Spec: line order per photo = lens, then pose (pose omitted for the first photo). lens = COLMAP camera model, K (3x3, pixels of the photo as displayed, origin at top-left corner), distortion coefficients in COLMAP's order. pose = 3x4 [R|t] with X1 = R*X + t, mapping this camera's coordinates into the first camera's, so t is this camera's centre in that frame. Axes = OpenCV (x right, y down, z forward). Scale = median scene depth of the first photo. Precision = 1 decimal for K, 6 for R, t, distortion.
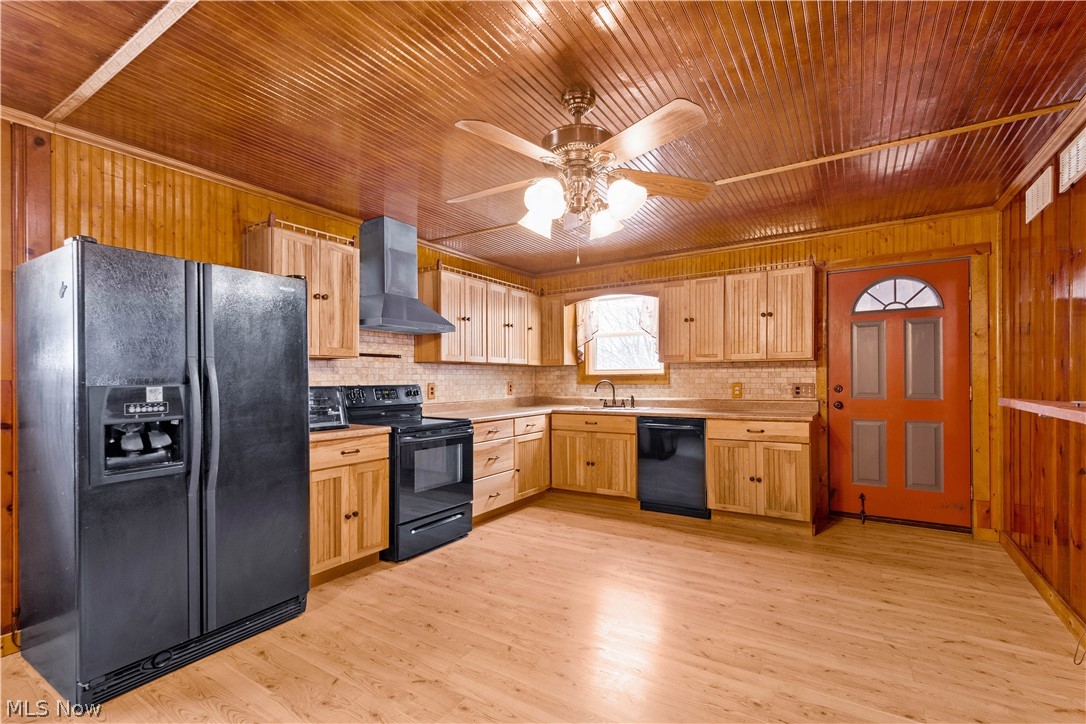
lens RADIAL K [[490.4, 0, 538.7], [0, 490.4, 378.8], [0, 0, 1]] dist [0.009349, 0.000046]
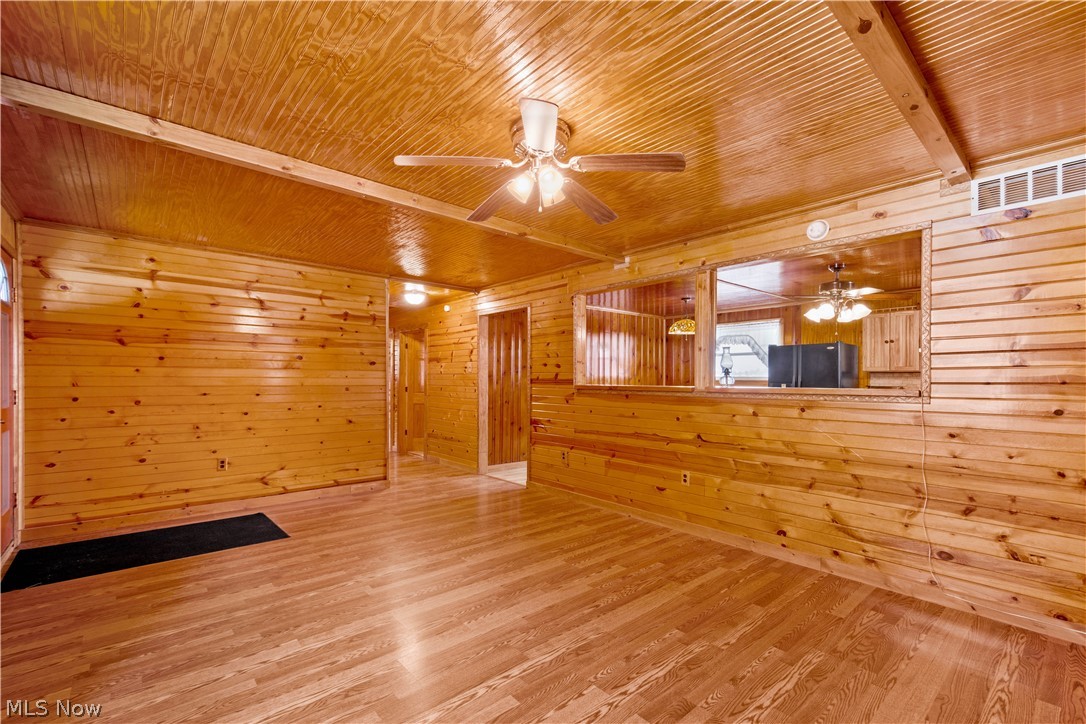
lens RADIAL K [[475.0, 0, 540.3], [0, 475.0, 377.0], [0, 0, 1]] dist [0.010855, -0.000021]
pose [[-0.277499, 0.000128, -0.960726, 1.414557], [-0.005944, 0.999981, 0.001850, -0.013587], [0.960708, 0.006224, -0.277492, 0.140901]]
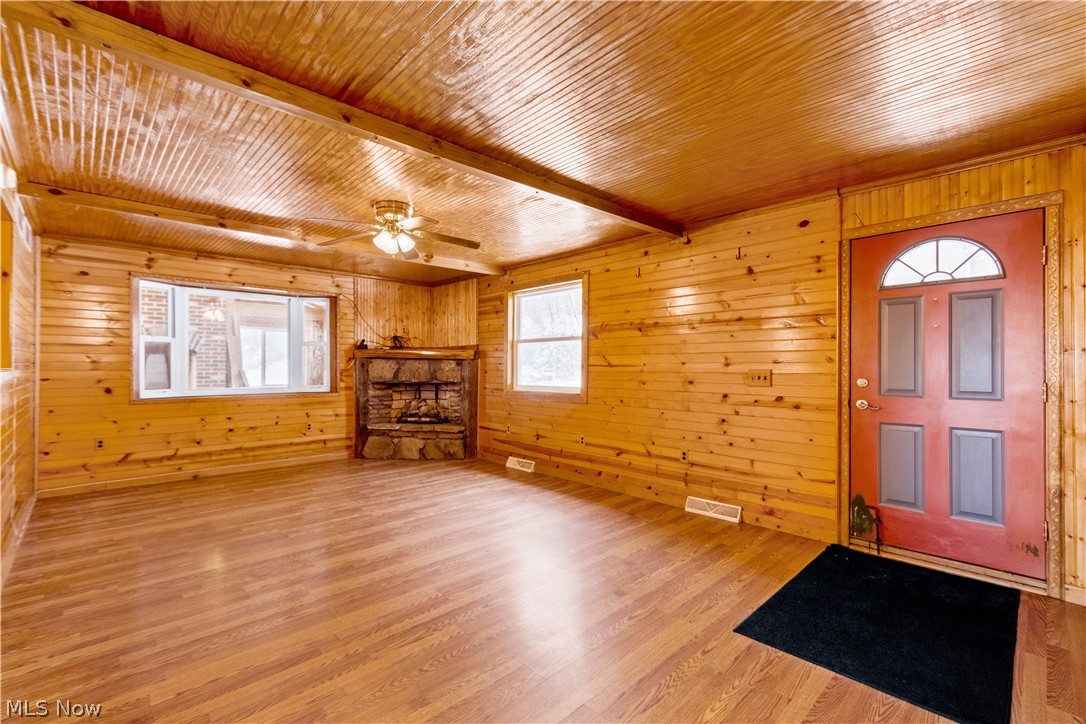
lens RADIAL K [[476.7, 0, 544.2], [0, 476.7, 366.8], [0, 0, 1]] dist [0.003783, -0.000129]
pose [[0.230115, 0.005002, 0.973151, 0.073306], [-0.001529, 0.999987, -0.004778, 0.000230], [-0.973162, -0.000388, 0.230119, -0.496243]]
